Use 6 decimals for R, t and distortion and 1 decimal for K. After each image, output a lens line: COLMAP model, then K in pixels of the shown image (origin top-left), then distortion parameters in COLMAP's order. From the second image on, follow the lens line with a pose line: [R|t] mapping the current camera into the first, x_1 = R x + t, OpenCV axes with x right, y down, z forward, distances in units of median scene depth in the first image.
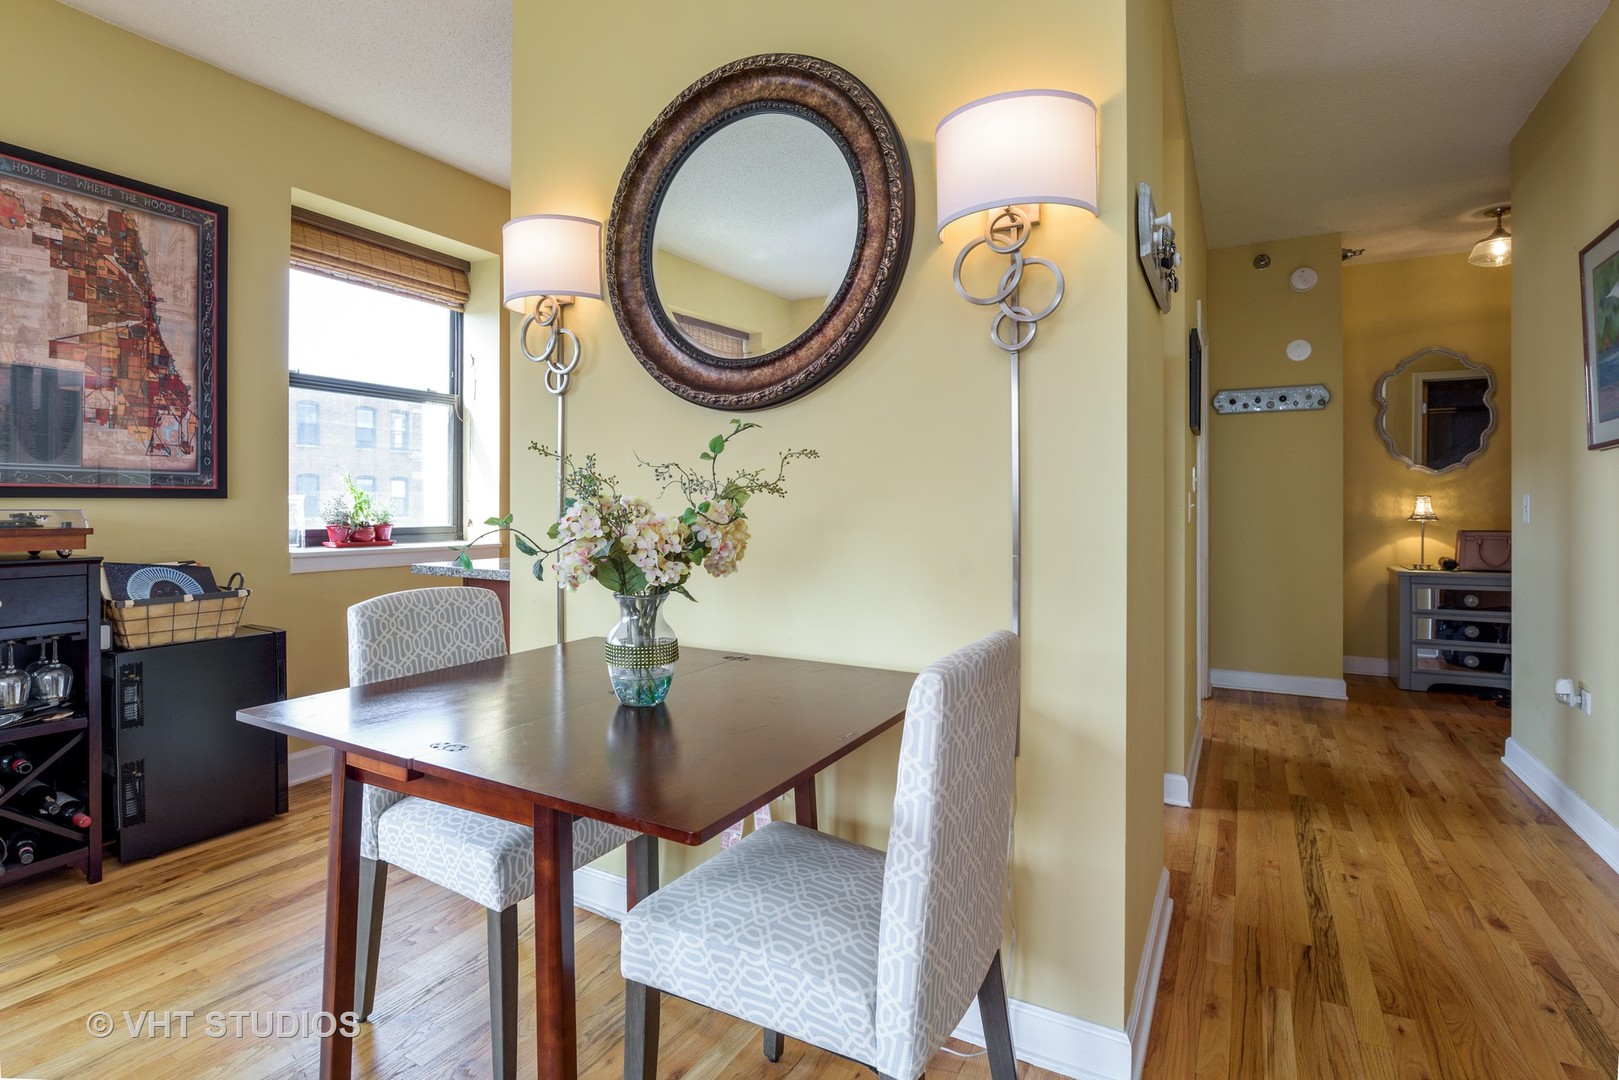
lens RADIAL K [[781.1, 0, 782.6], [0, 781.1, 510.7], [0, 0, 1]] dist [-0.003950, -0.000614]
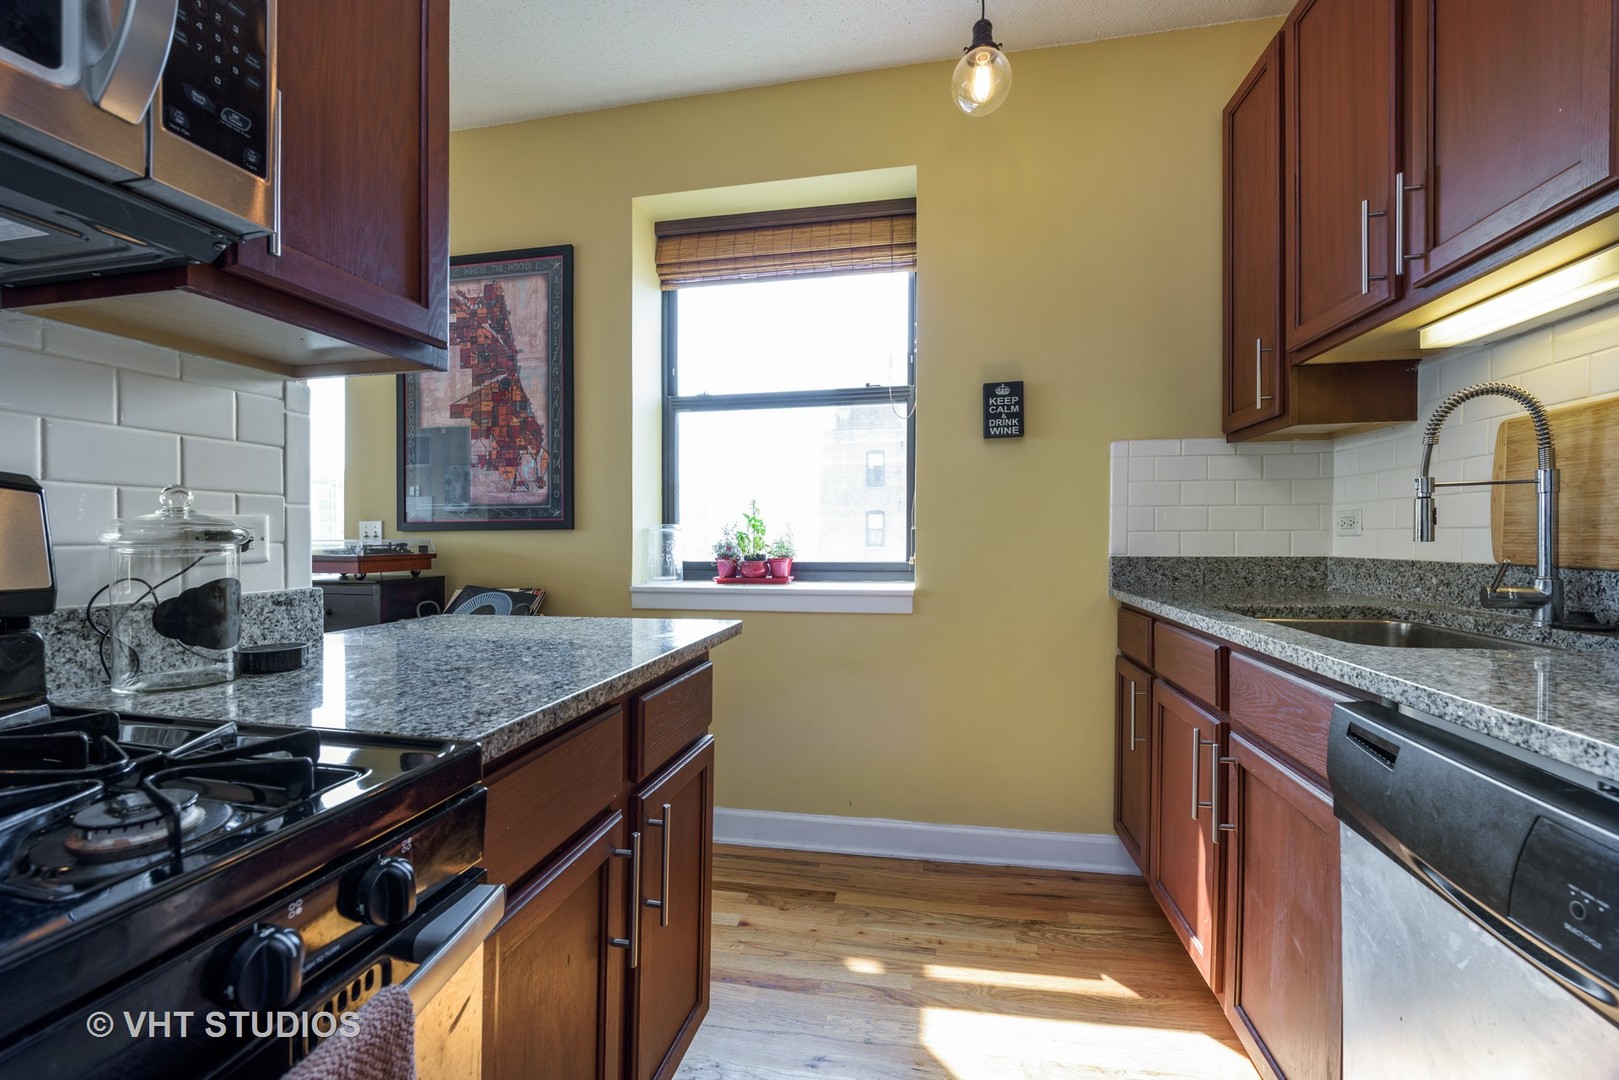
lens RADIAL K [[657.9, 0, 808.4], [0, 657.9, 523.4], [0, 0, 1]] dist [-0.001609, 0.000016]
pose [[0.321271, -0.007260, -0.946960, 0.212901], [0.000864, 0.999972, -0.007373, -0.017725], [0.946987, 0.001551, 0.321268, 1.064698]]
